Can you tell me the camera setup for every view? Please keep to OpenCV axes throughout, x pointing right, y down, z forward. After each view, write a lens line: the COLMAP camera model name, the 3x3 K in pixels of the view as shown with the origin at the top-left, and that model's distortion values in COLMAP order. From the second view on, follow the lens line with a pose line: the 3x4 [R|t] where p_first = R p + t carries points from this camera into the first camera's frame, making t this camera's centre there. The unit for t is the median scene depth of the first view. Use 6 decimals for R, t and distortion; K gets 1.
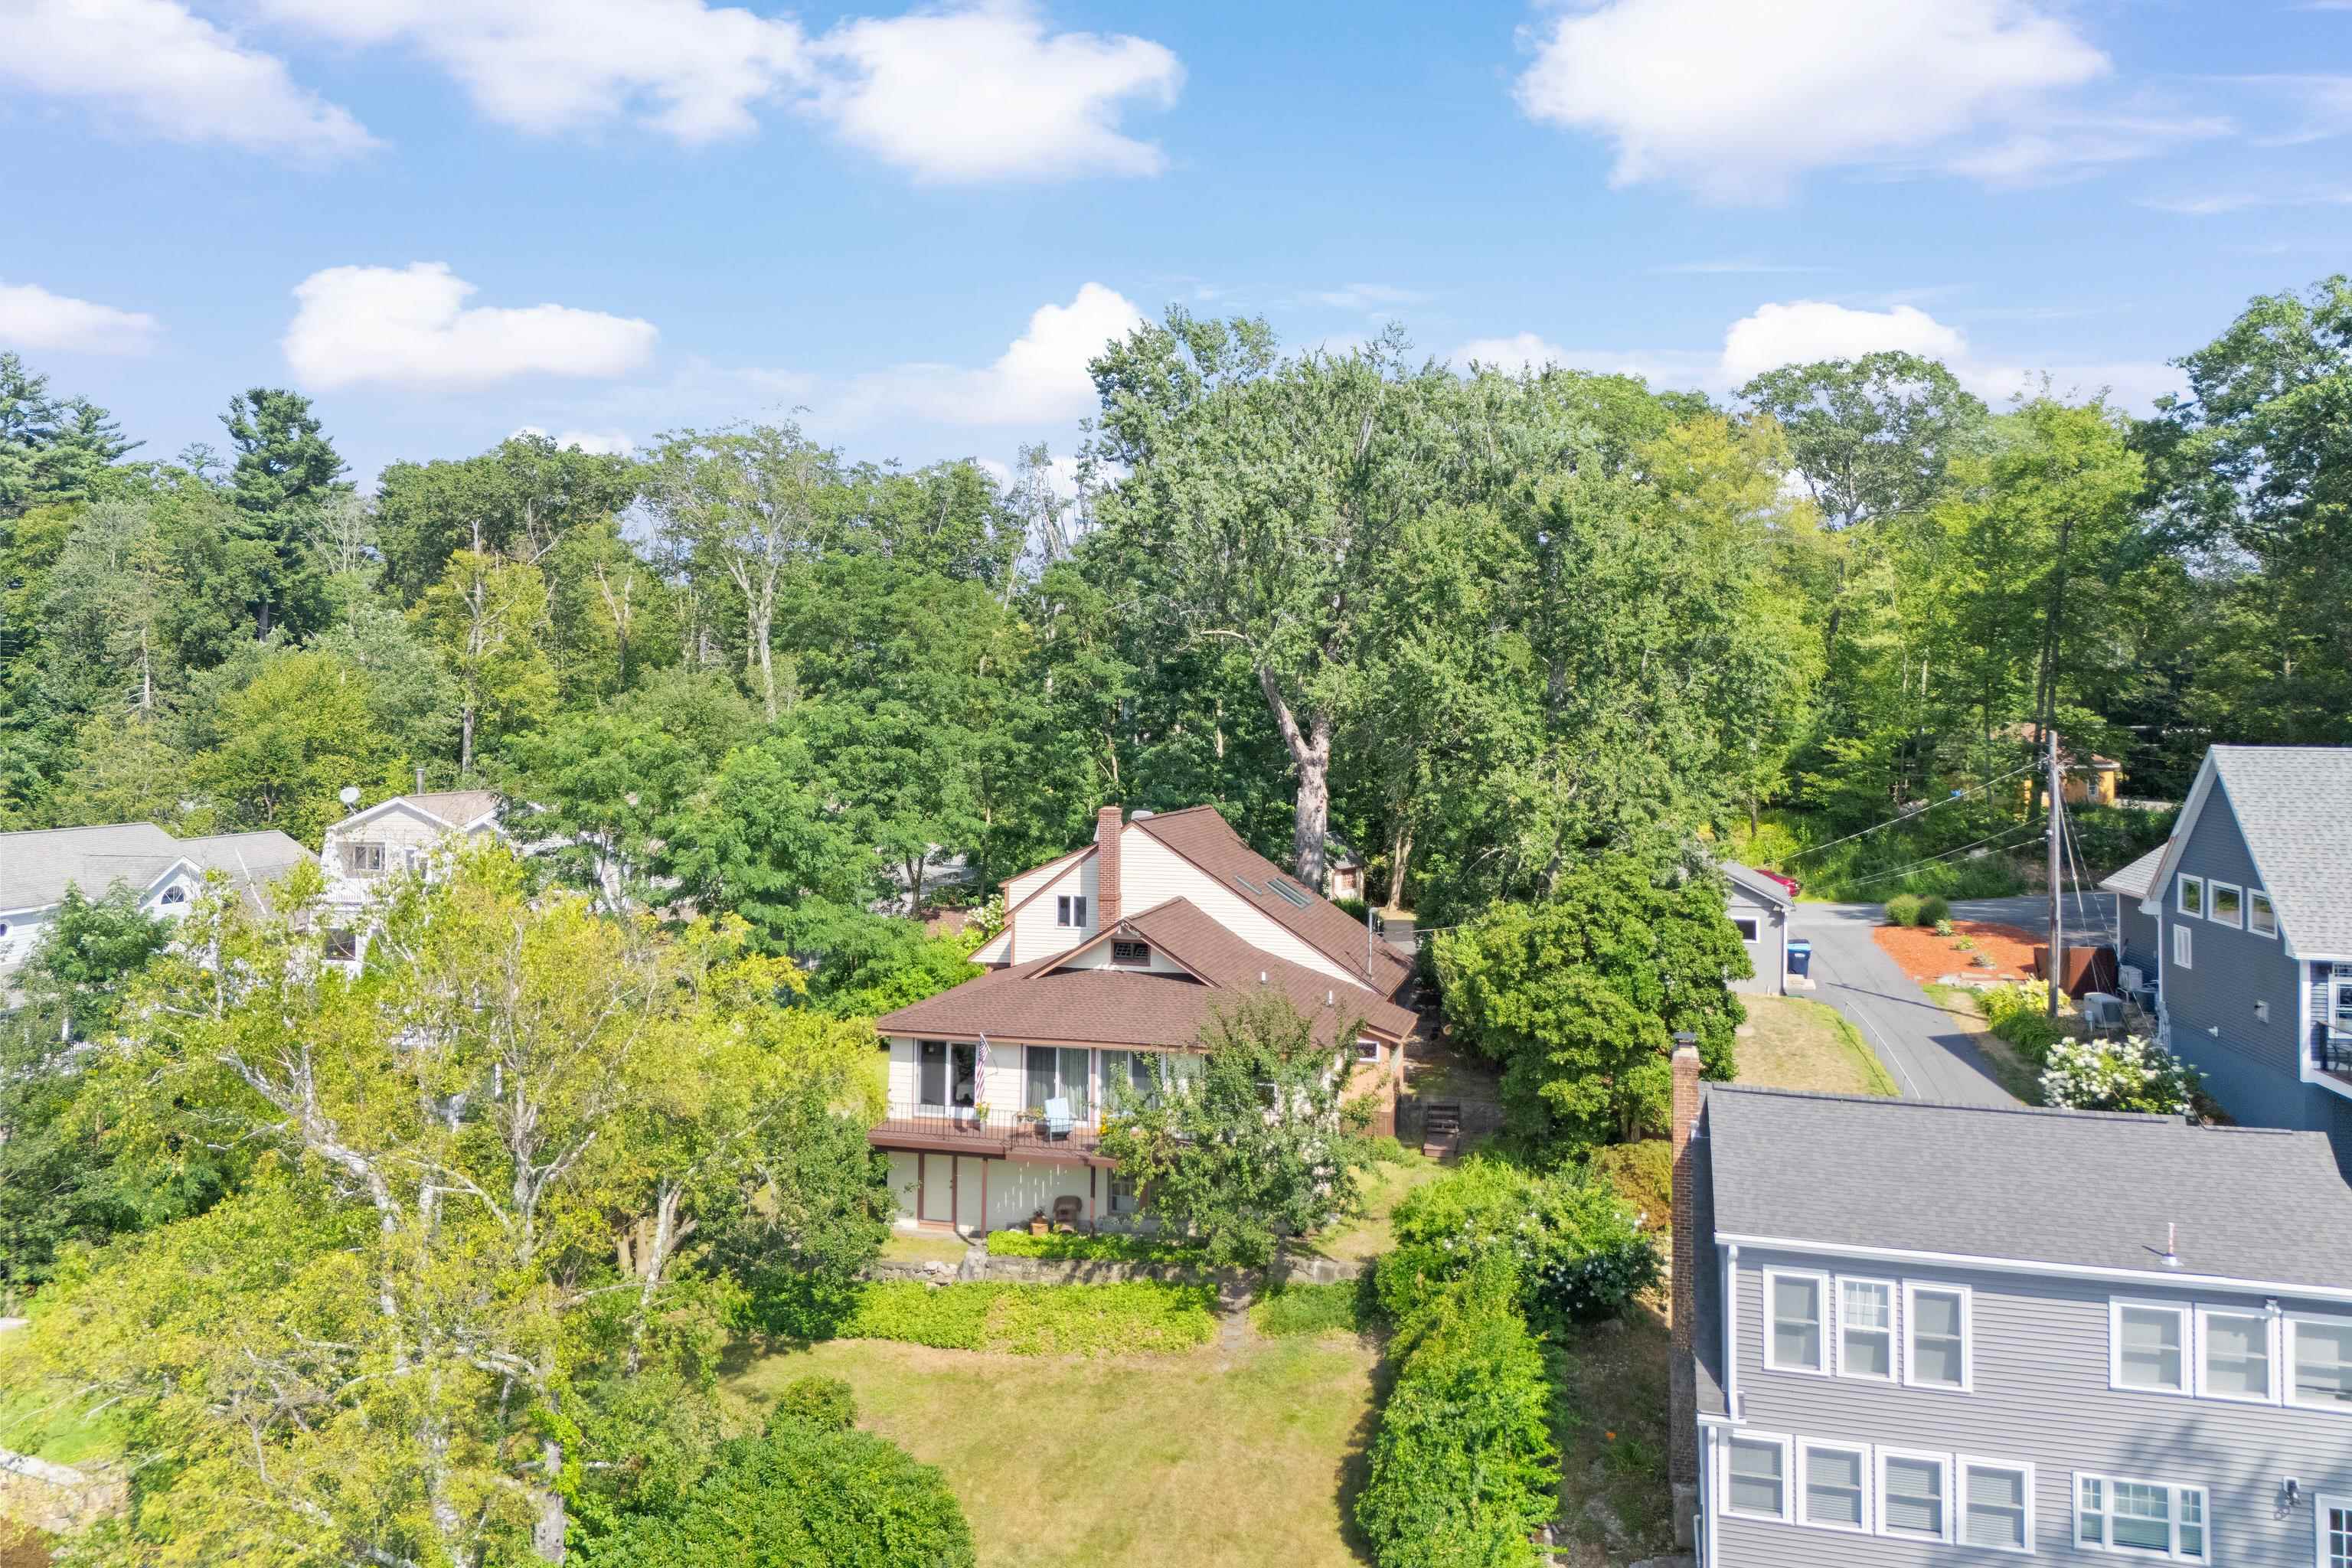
lens RADIAL K [[1723.0, 0, 1168.7], [0, 1723.0, 624.9], [0, 0, 1]] dist [0.039701, -0.060188]
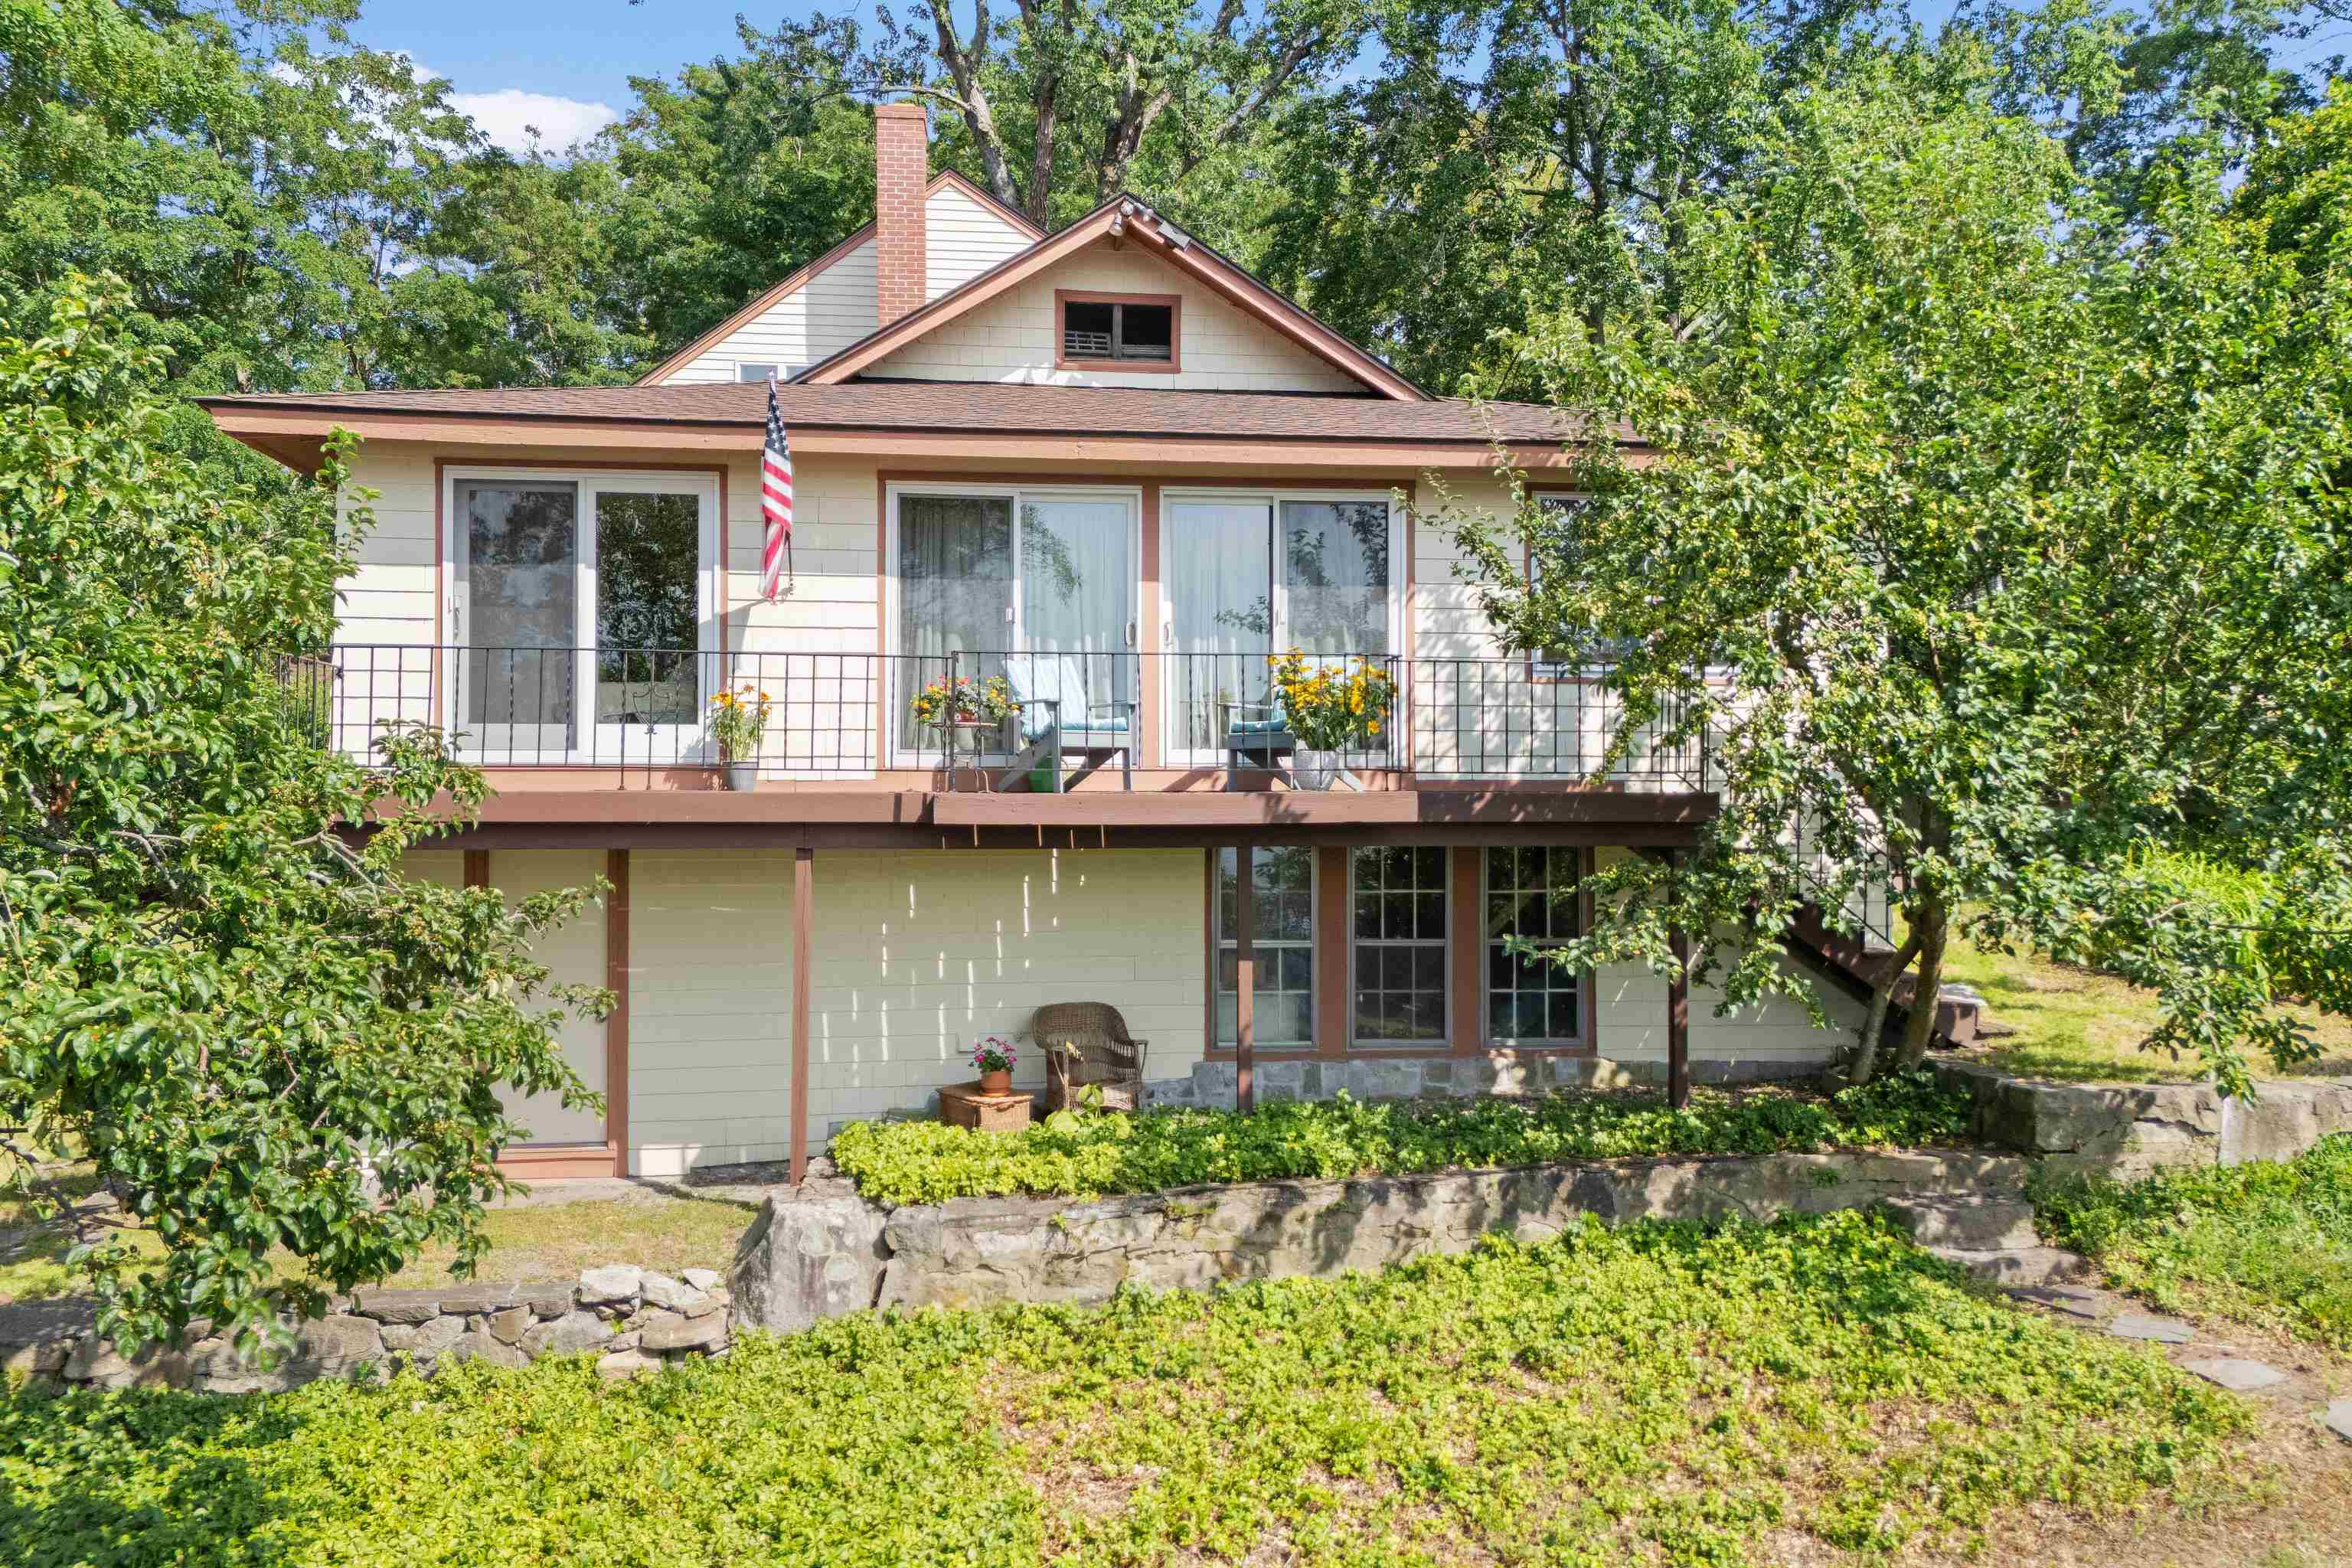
lens RADIAL K [[1751.5, 0, 1161.5], [0, 1751.5, 788.2], [0, 0, 1]] dist [0.063164, -0.058078]
pose [[0.927612, -0.001645, 0.373541, -0.159975], [-0.013549, 0.999184, 0.038046, 0.300503], [-0.373299, -0.040353, 0.926833, 0.772852]]
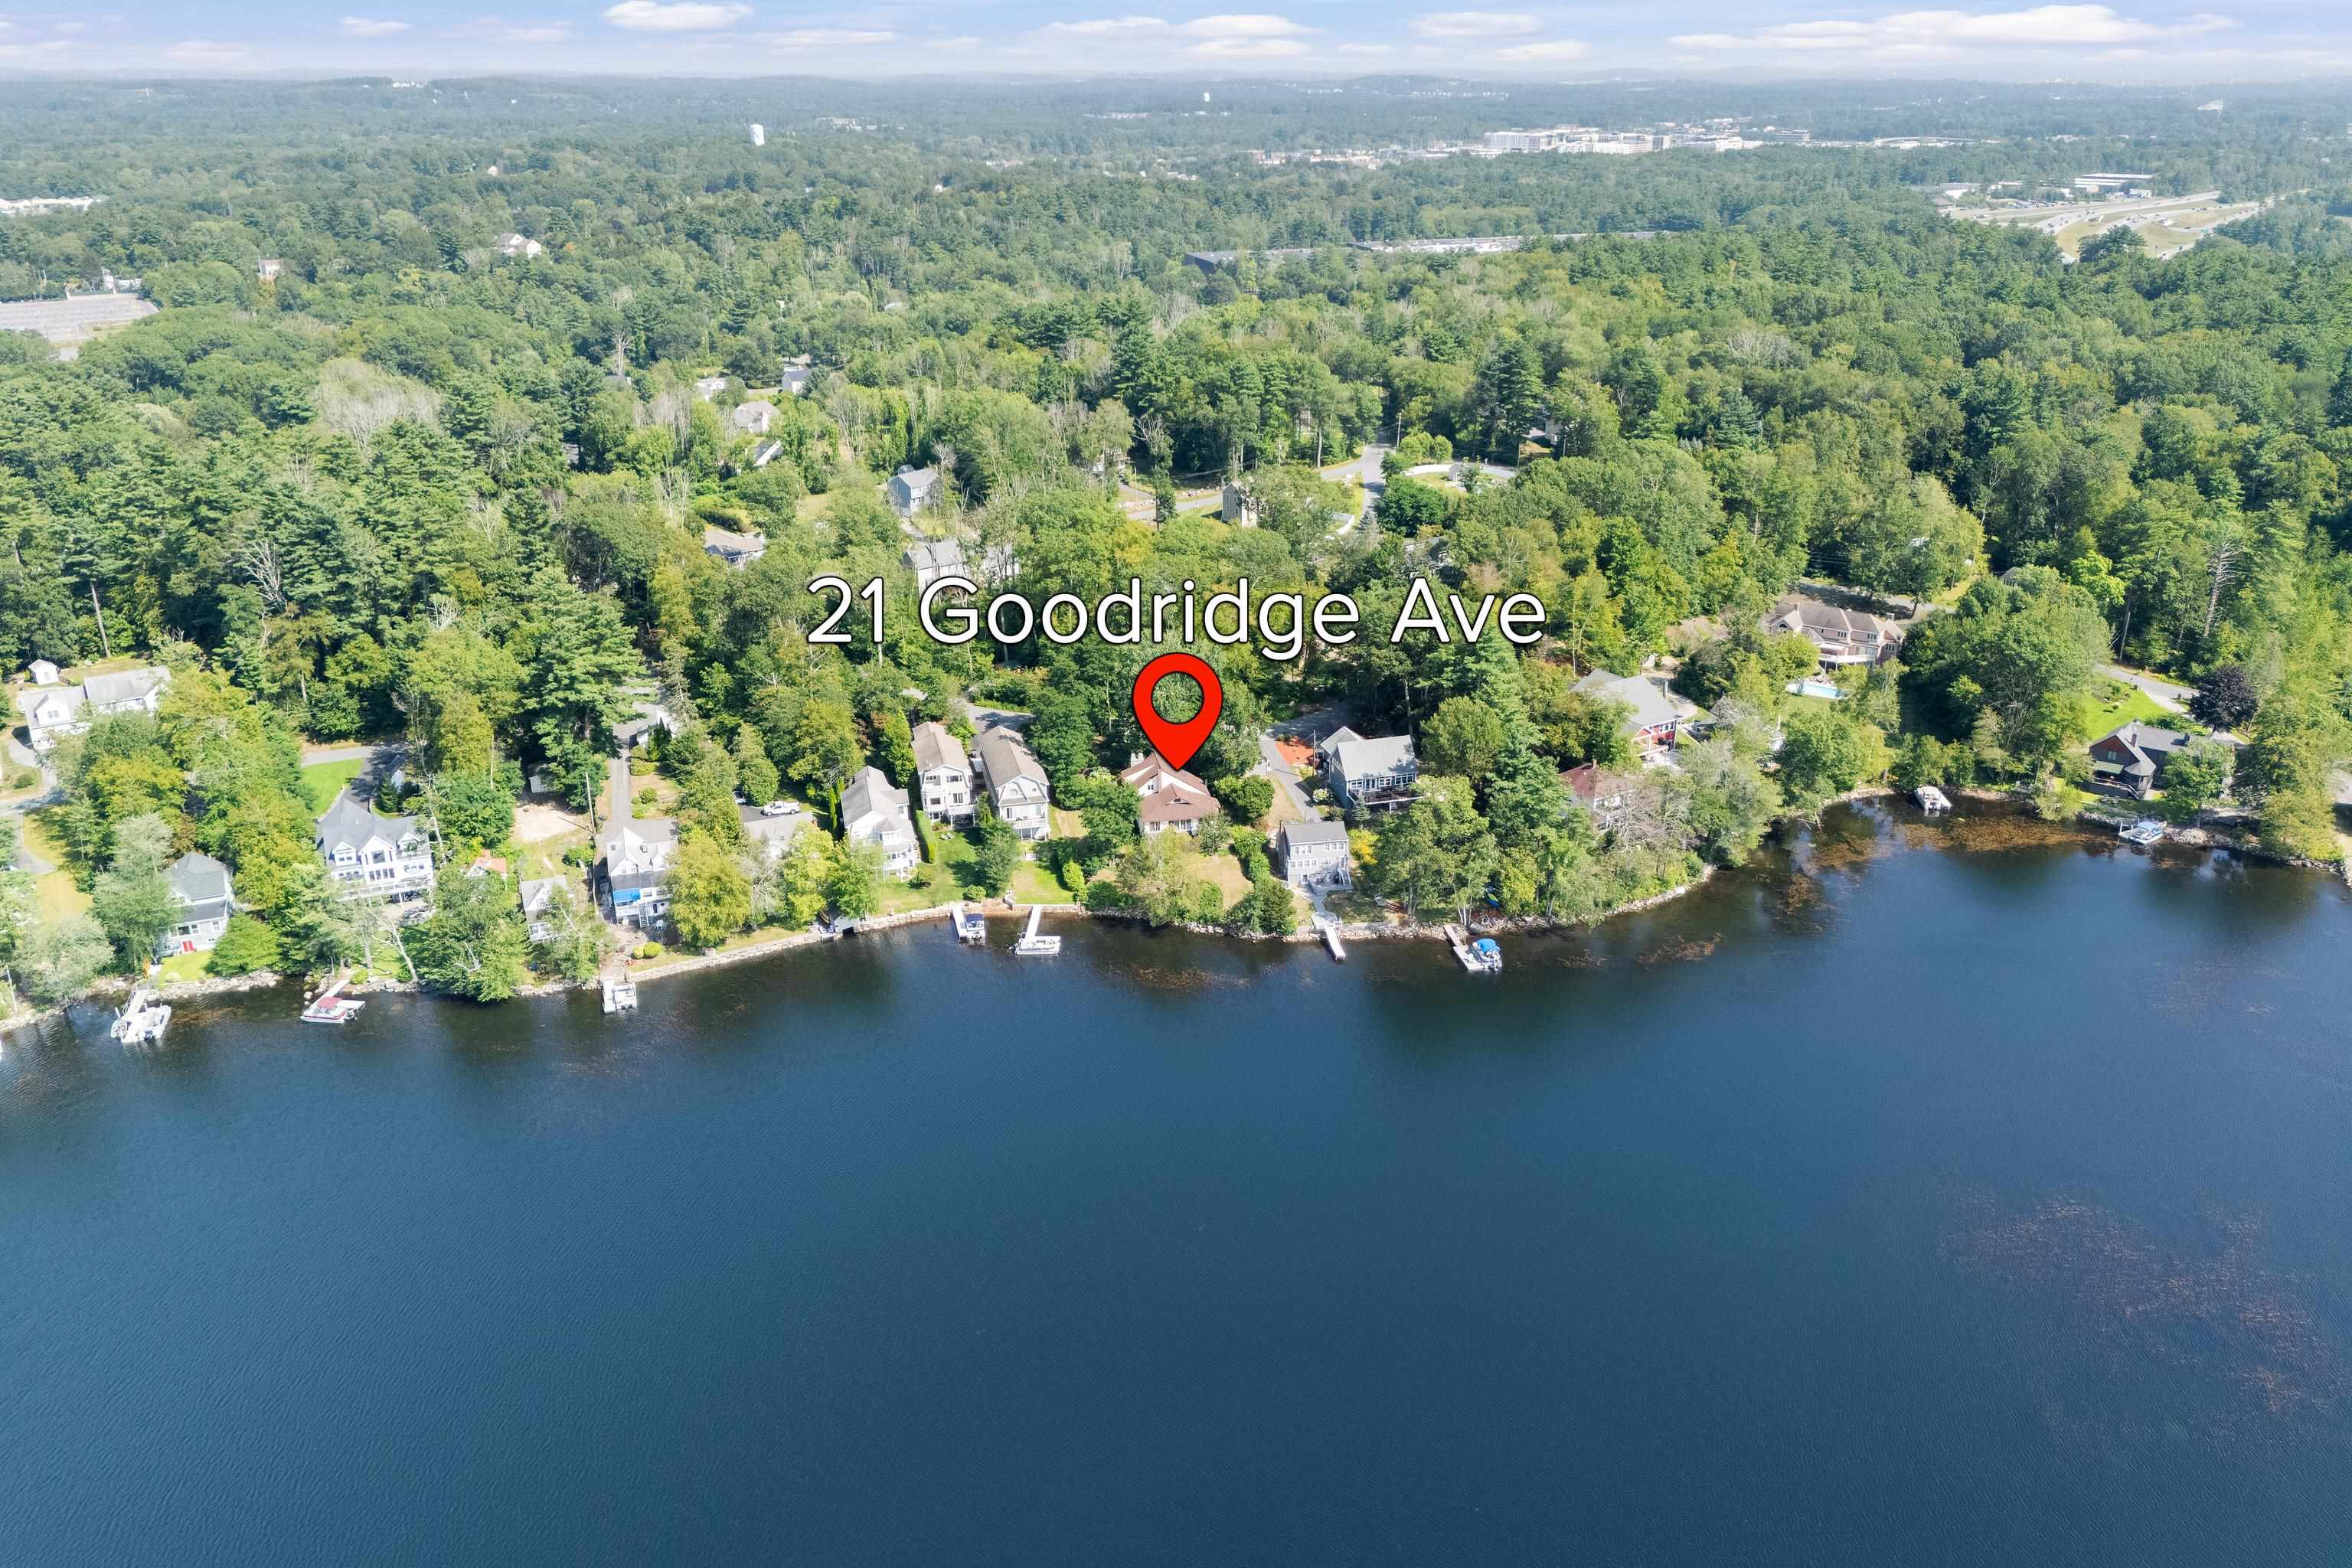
lens RADIAL K [[1726.7, 0, 1176.0], [0, 1726.7, 784.0], [0, 0, 1]] dist [0.060118, -0.057160]
pose [[0.910399, -0.166721, 0.378653, -2.528067], [-0.002414, 0.913058, 0.407823, -2.547370], [-0.413724, -0.372196, 0.830845, -4.349611]]
